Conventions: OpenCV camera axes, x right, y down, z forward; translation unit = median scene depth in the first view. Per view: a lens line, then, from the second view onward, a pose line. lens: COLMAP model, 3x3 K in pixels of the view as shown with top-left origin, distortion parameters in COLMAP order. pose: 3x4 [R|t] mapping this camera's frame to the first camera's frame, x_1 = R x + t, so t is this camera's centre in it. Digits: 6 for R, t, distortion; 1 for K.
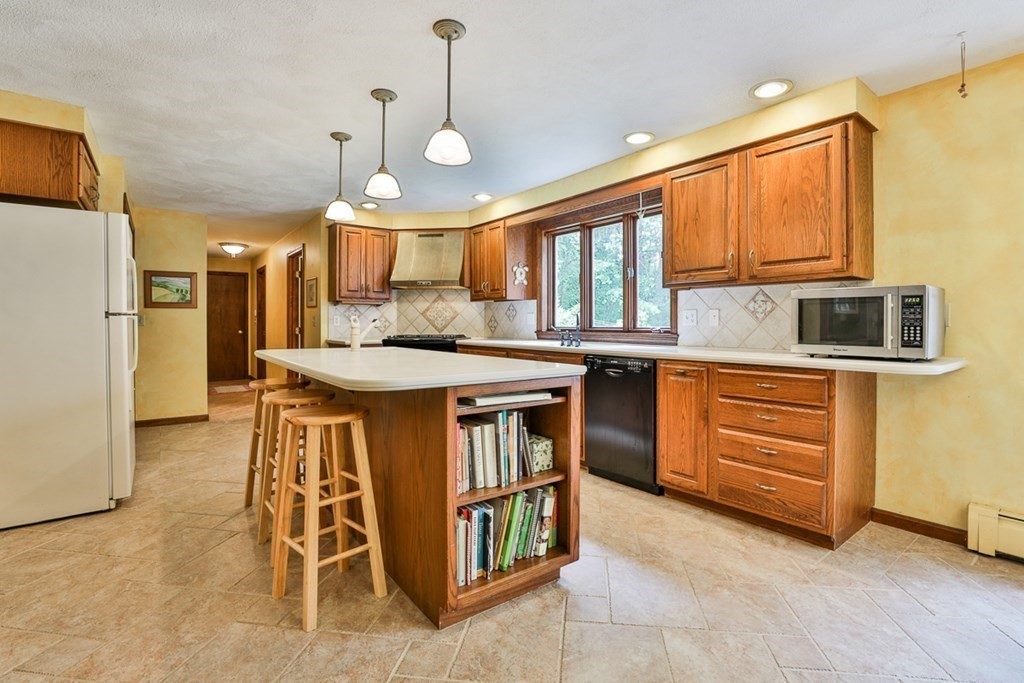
lens RADIAL K [[487.2, 0, 534.9], [0, 487.2, 328.9], [0, 0, 1]] dist [-0.030184, 0.000379]
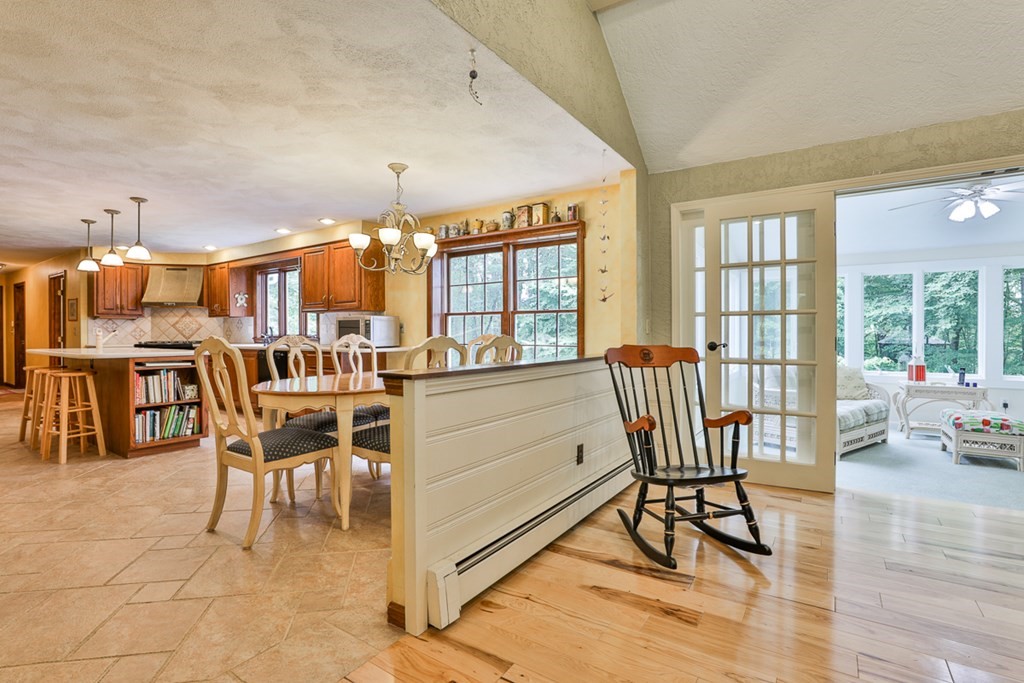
lens RADIAL K [[488.1, 0, 510.8], [0, 488.1, 336.1], [0, 0, 1]] dist [-0.005797, 0.000696]
pose [[0.958619, -0.006273, 0.284624, 0.371355], [0.007146, 0.999972, -0.002027, 0.009644], [-0.284604, 0.003977, 0.958637, -0.736727]]
